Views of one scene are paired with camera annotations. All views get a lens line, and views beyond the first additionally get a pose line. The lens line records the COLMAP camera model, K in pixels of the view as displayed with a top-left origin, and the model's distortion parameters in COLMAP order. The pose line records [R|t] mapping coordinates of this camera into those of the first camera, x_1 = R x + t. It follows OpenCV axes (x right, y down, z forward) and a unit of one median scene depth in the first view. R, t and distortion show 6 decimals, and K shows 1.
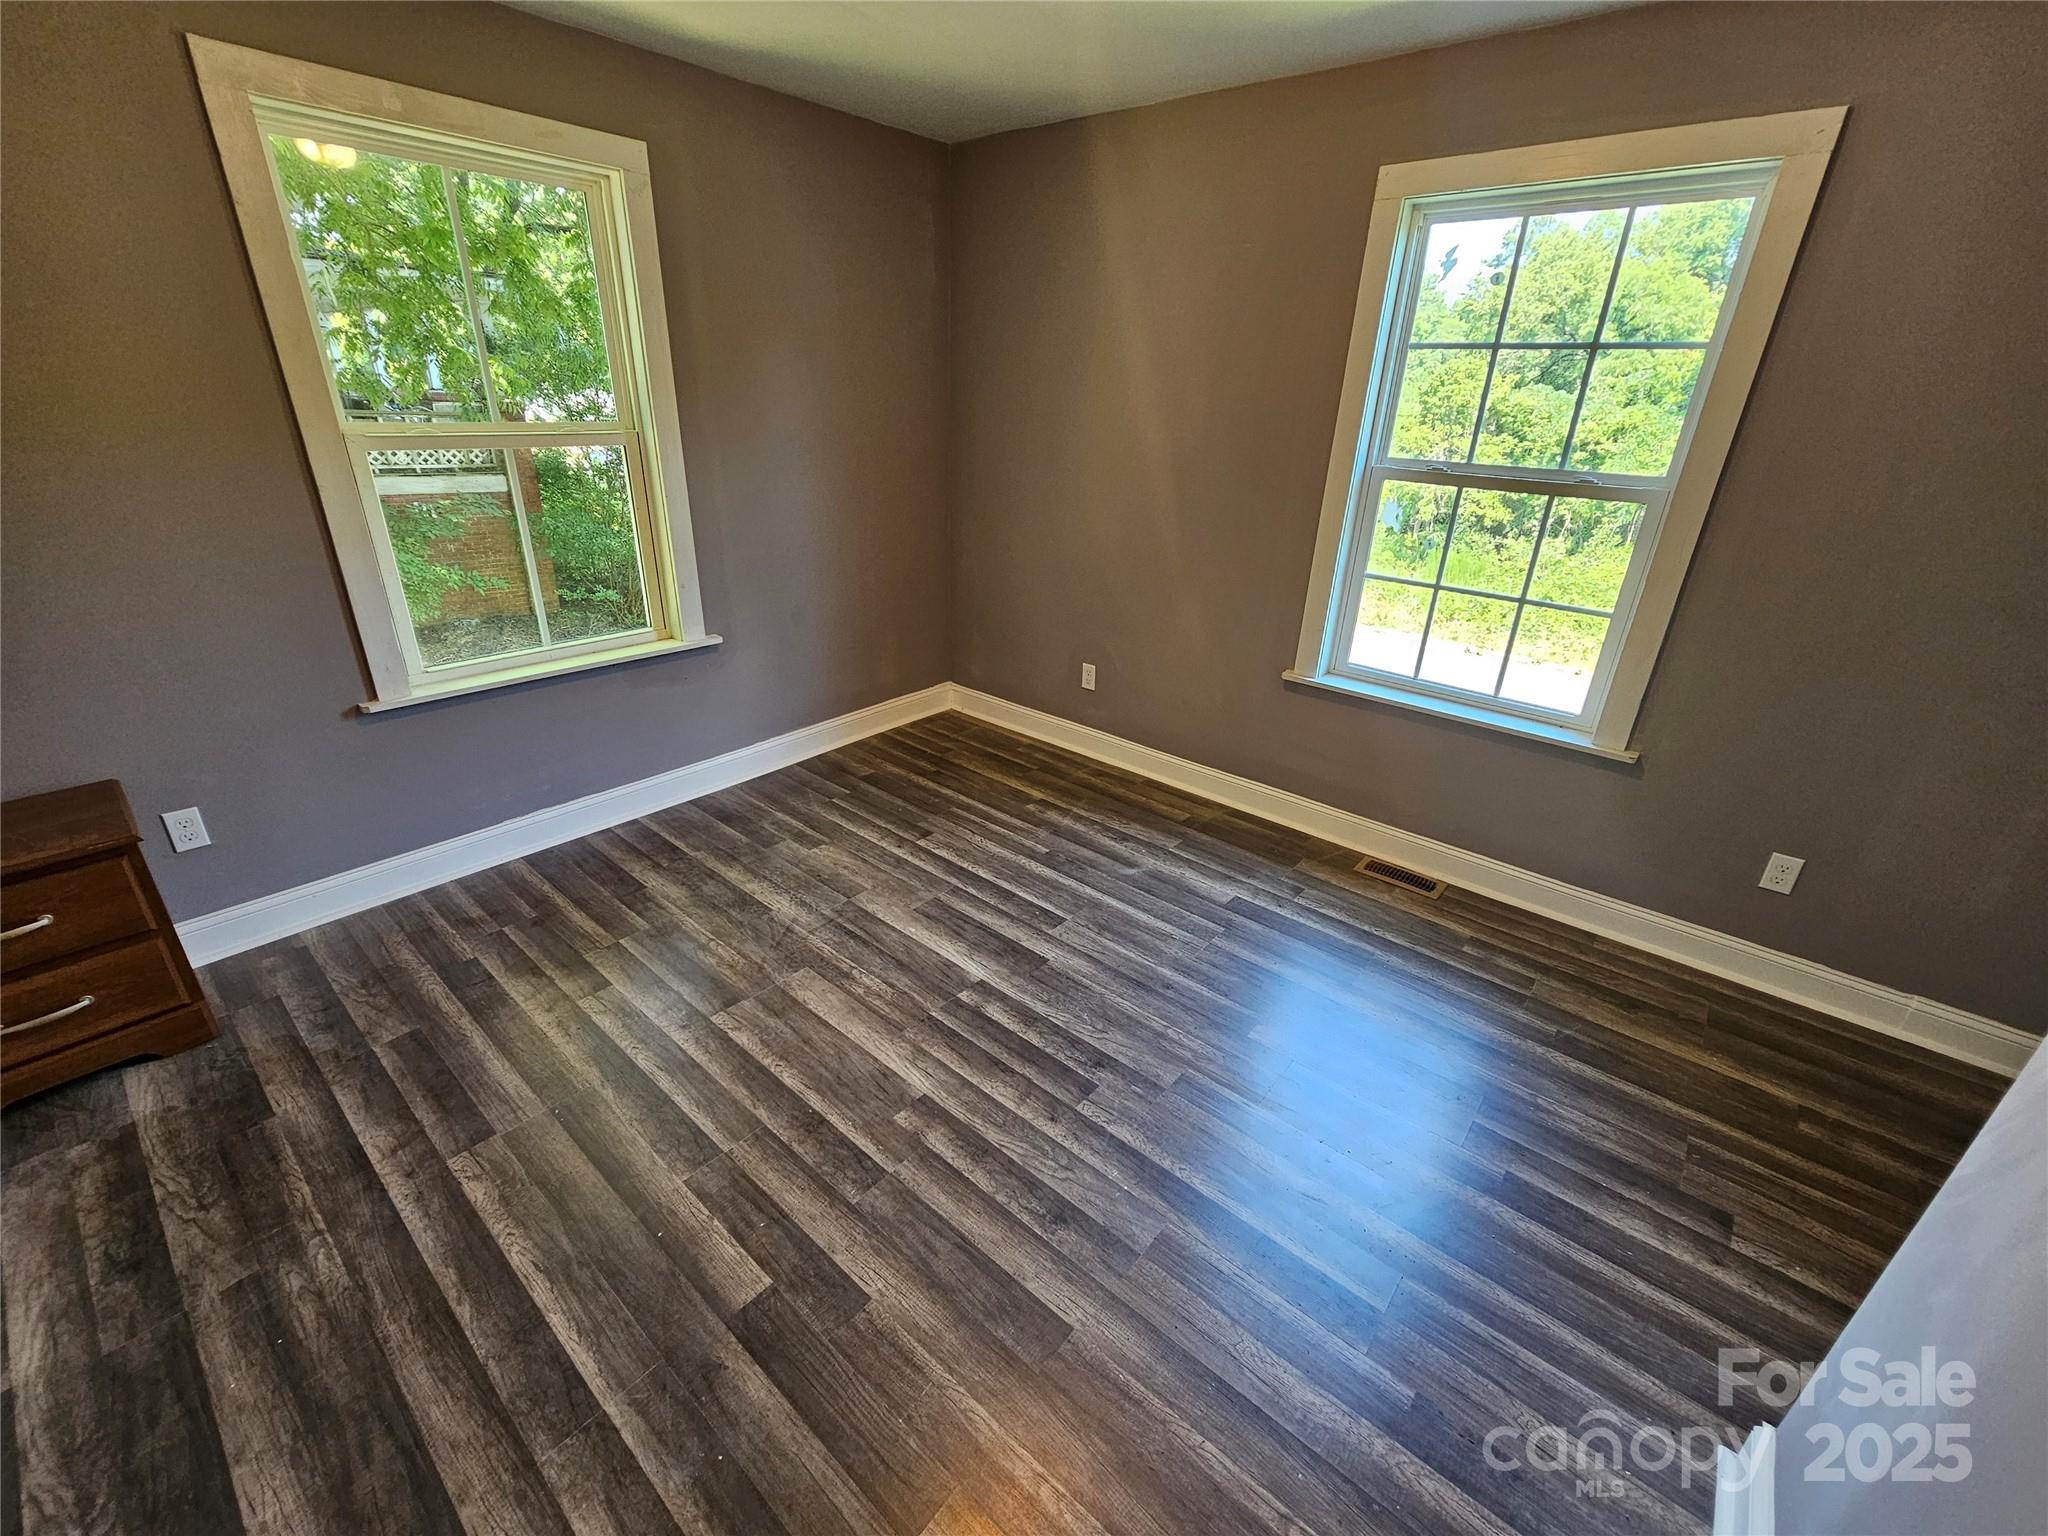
lens RADIAL K [[840.8, 0, 1028.3], [0, 840.8, 763.4], [0, 0, 1]] dist [-0.001476, 0.001177]
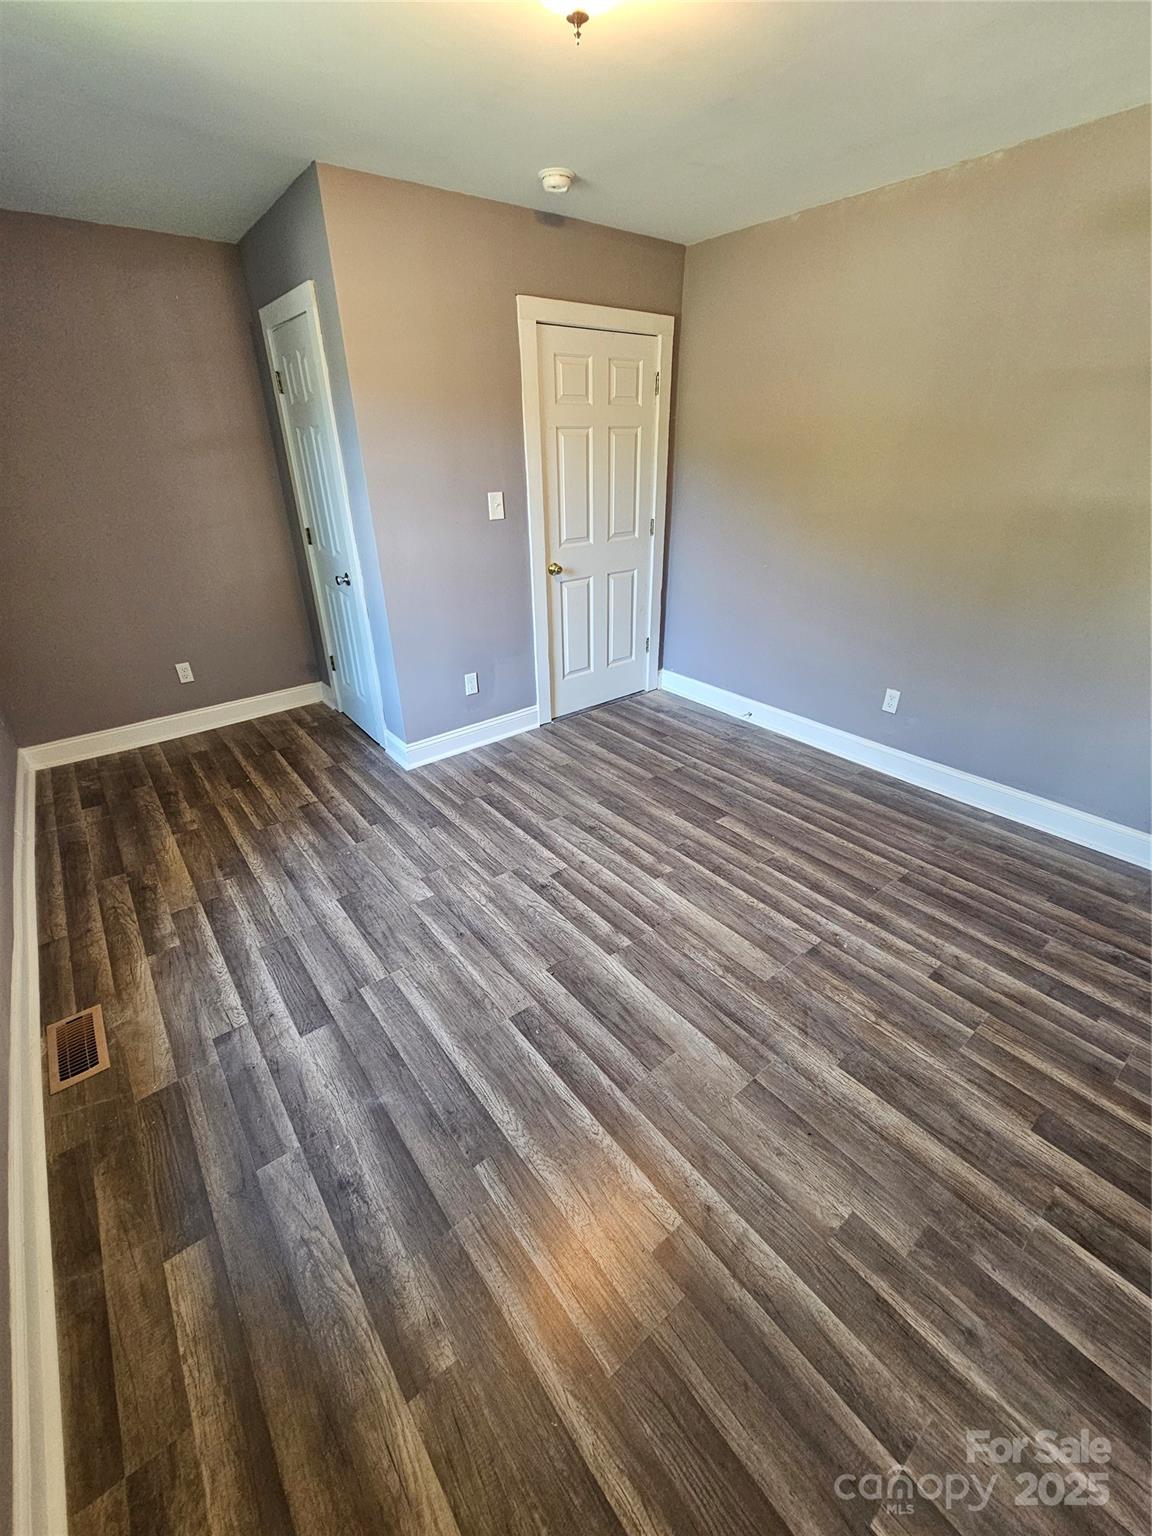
lens RADIAL K [[630.6, 0, 579.8], [0, 630.6, 762.7], [0, 0, 1]] dist [-0.001476, 0.001177]
pose [[-0.980572, -0.107506, 0.164076, -0.129518], [0.059884, 0.632452, 0.772282, -0.596149], [-0.186795, 0.767103, -0.613726, 1.335721]]
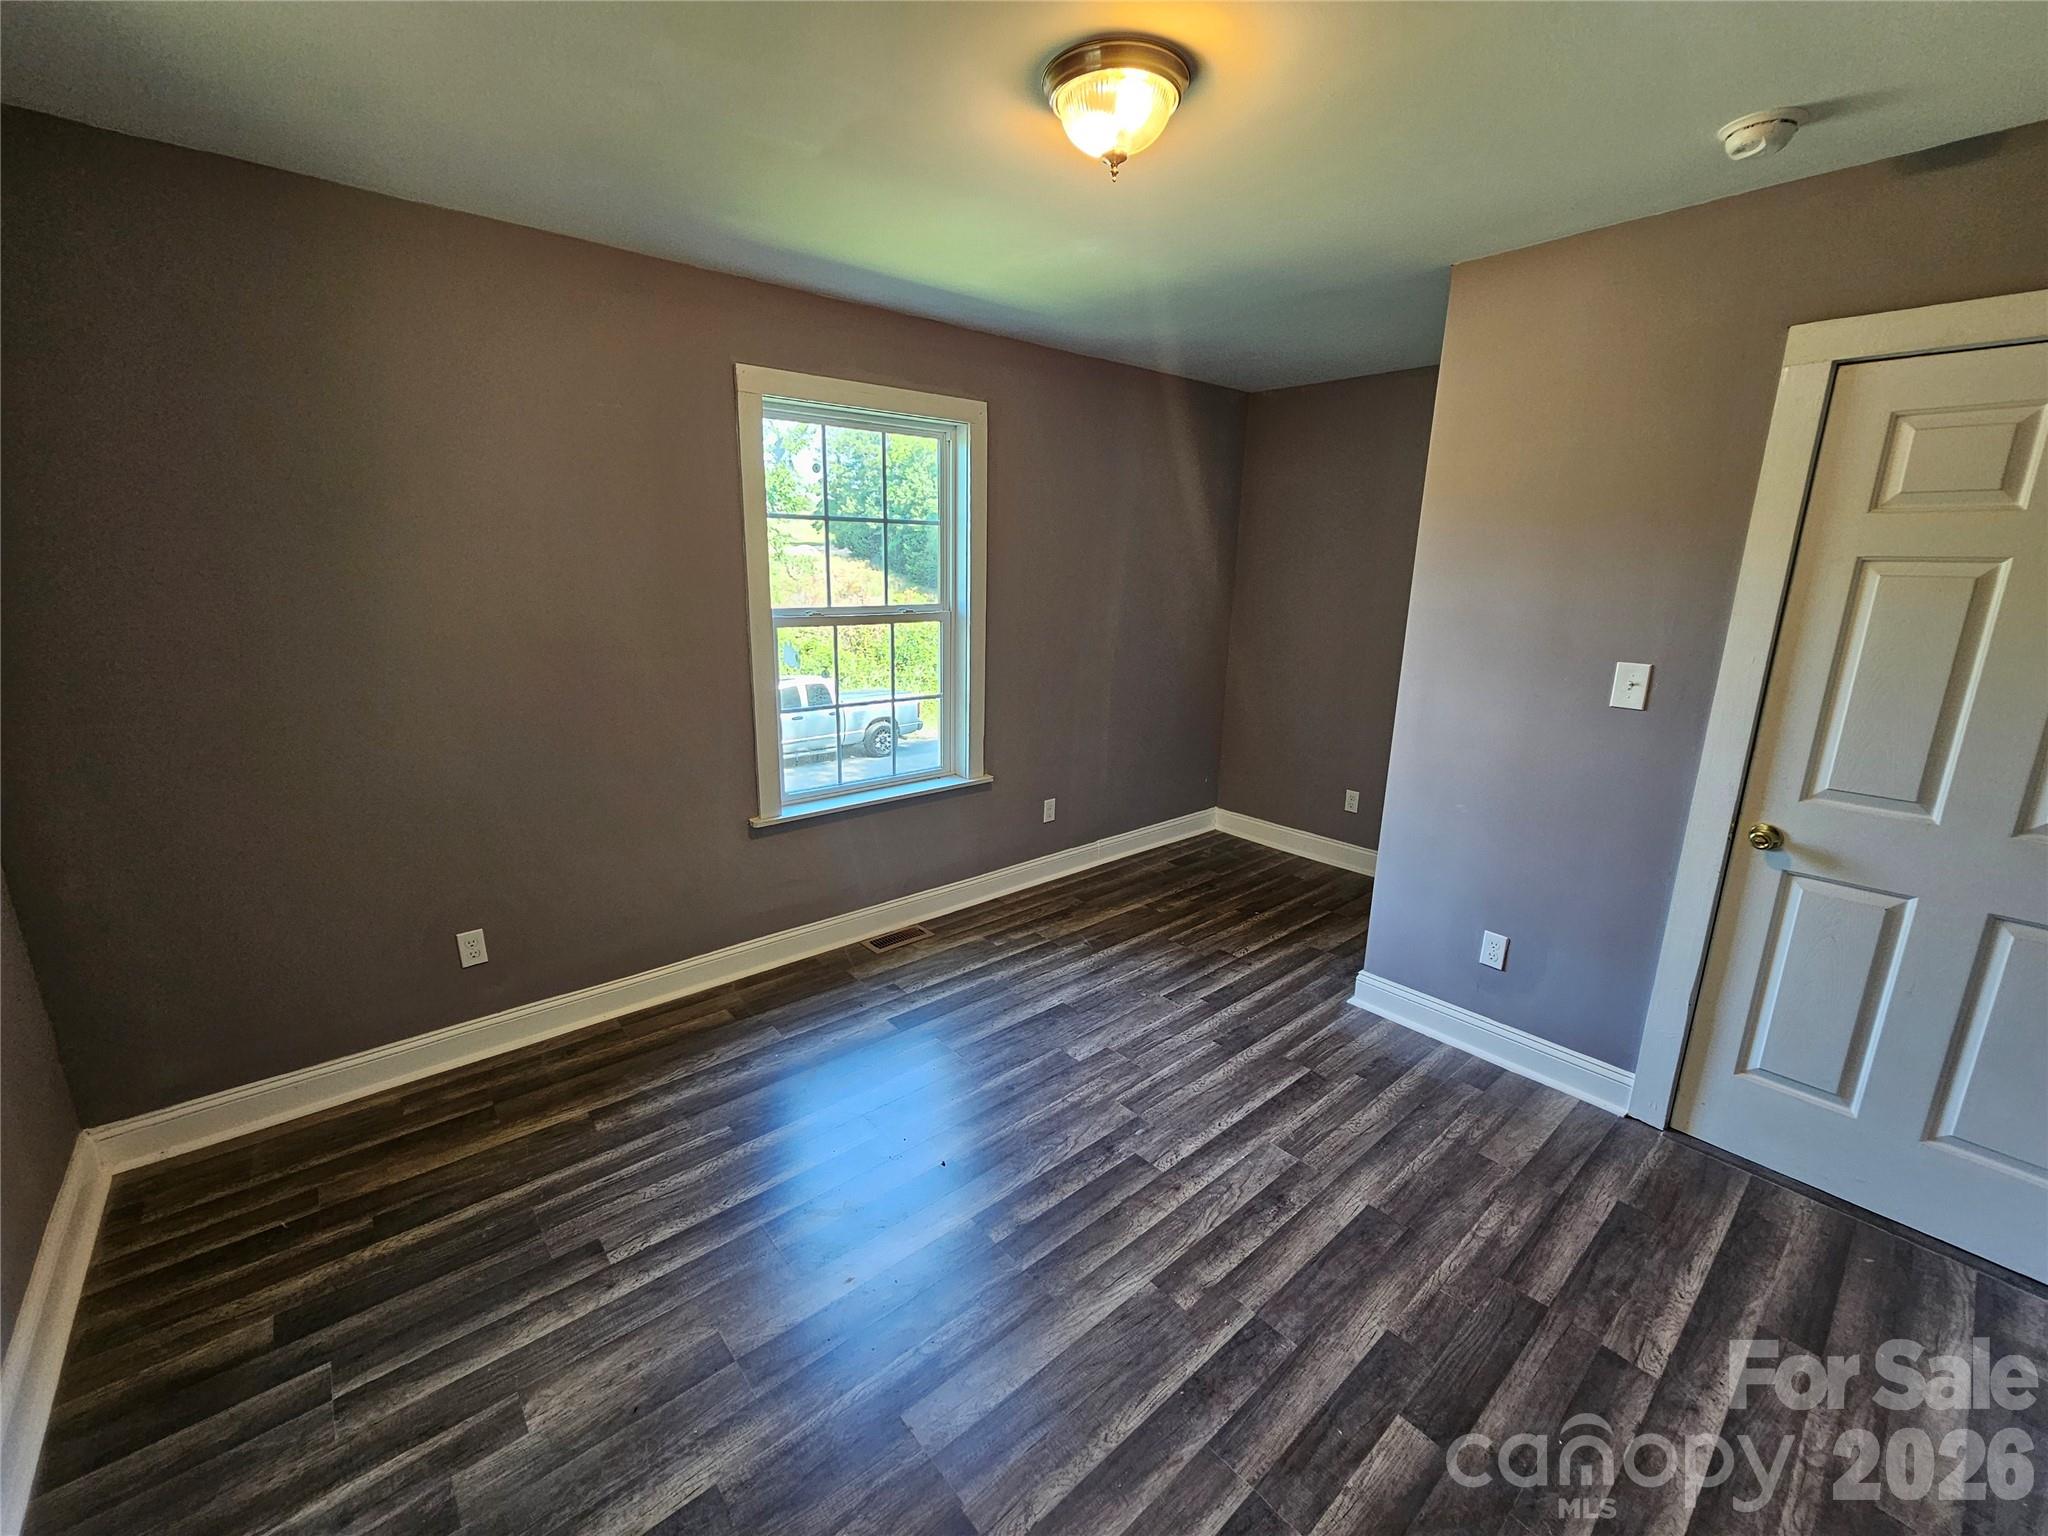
lens RADIAL K [[840.8, 0, 1022.1], [0, 840.8, 760.8], [0, 0, 1]] dist [-0.001476, 0.001177]
pose [[0.157873, -0.263392, 0.951683, -0.738748], [0.388086, 0.902767, 0.185475, -0.303379], [-0.908001, 0.340053, 0.244741, 0.580204]]
